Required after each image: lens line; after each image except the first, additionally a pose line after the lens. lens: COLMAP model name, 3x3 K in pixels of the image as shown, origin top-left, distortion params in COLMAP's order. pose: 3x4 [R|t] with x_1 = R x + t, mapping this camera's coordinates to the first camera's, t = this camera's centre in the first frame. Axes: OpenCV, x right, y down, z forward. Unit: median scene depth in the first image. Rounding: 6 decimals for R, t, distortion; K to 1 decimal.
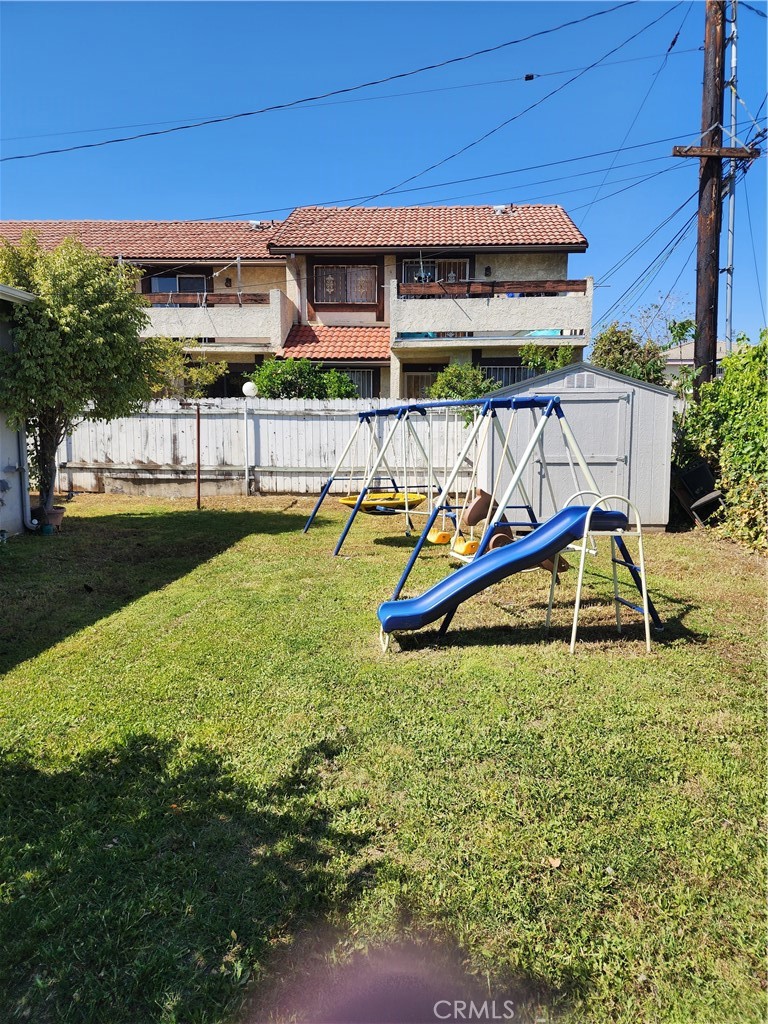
lens RADIAL K [[668.4, 0, 384.0], [0, 668.4, 512.0], [0, 0, 1]] dist [0.065179, -0.067144]
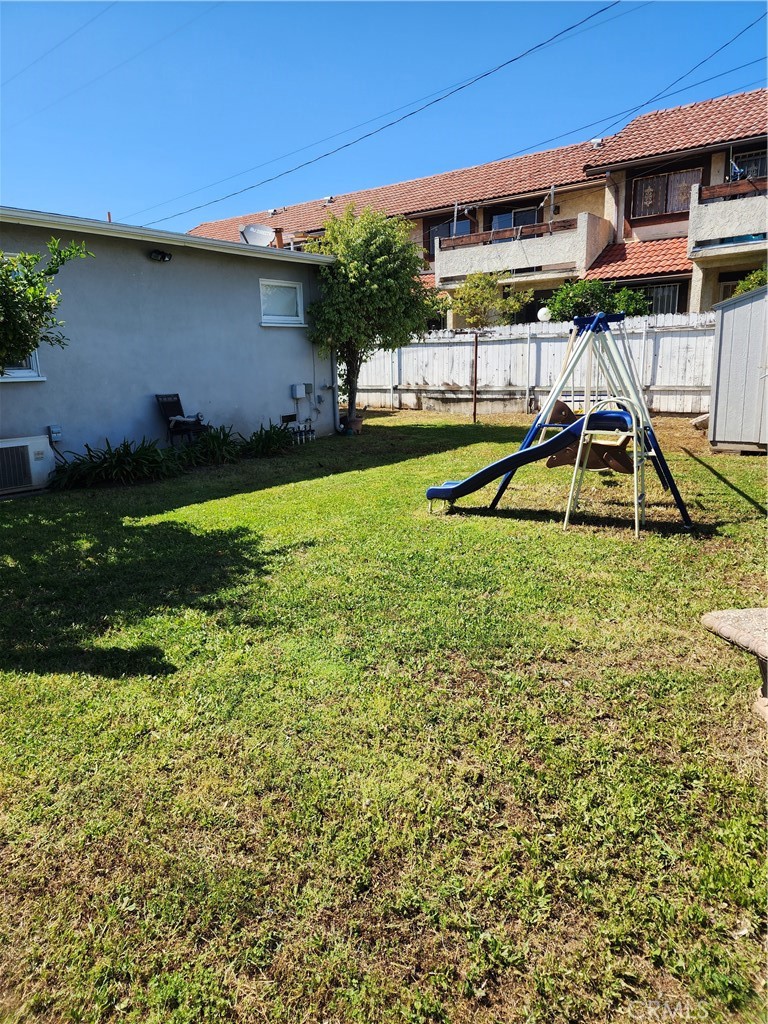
lens RADIAL K [[668.4, 0, 384.0], [0, 668.4, 512.0], [0, 0, 1]] dist [0.065179, -0.067144]
pose [[0.821617, 0.099604, -0.561271, 0.236846], [-0.040806, 0.992367, 0.116374, 0.017477], [0.568578, -0.072711, 0.819410, -0.060009]]
